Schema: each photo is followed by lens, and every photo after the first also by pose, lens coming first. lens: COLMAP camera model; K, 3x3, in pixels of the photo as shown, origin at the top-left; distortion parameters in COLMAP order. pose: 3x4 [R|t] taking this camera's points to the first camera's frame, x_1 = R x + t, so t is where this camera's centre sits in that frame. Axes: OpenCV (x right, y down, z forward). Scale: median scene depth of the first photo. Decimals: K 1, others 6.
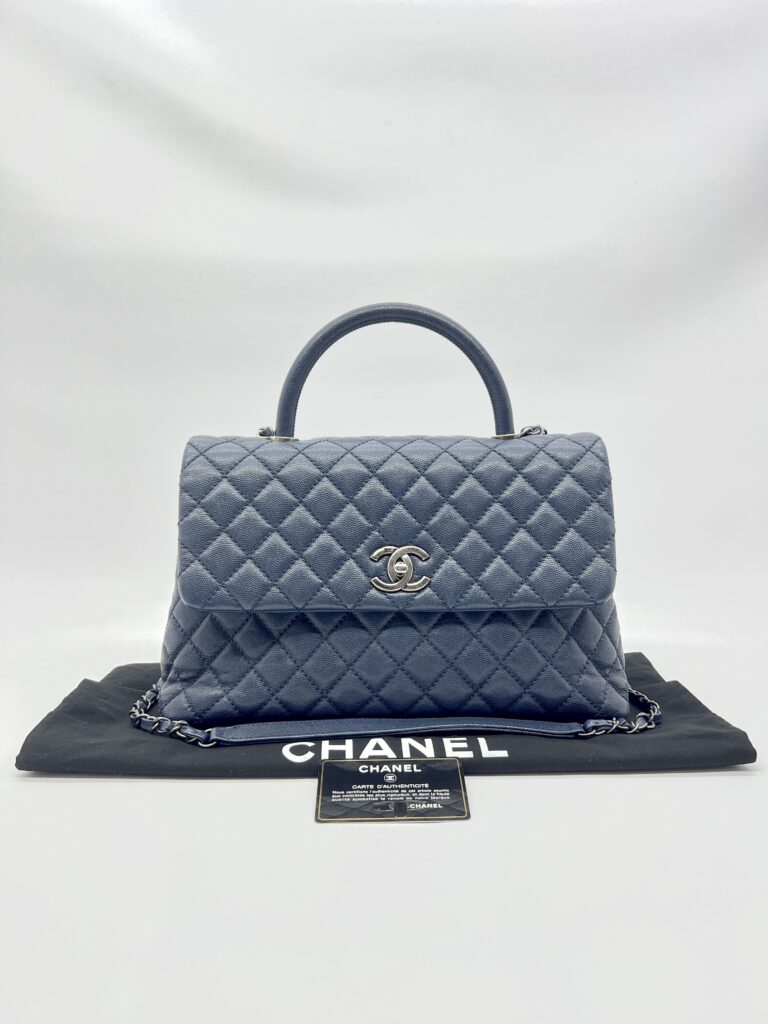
lens RADIAL K [[895.2, 0, 389.3], [0, 895.2, 509.5], [0, 0, 1]] dist [0.073098, -0.010967]
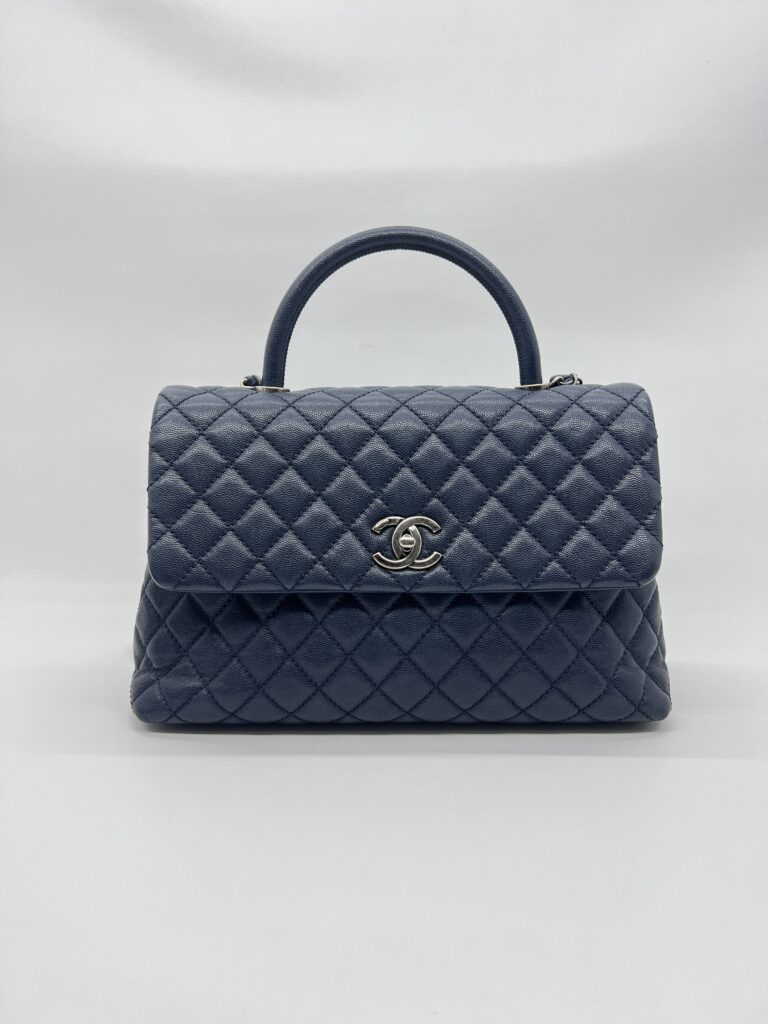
lens RADIAL K [[895.2, 0, 384.7], [0, 895.2, 515.2], [0, 0, 1]] dist [0.073098, -0.010967]
pose [[0.999648, 0.004546, -0.026138, 0.012990], [-0.003000, 0.998261, 0.058873, -0.010367], [0.026360, -0.058774, 0.997923, 0.147219]]
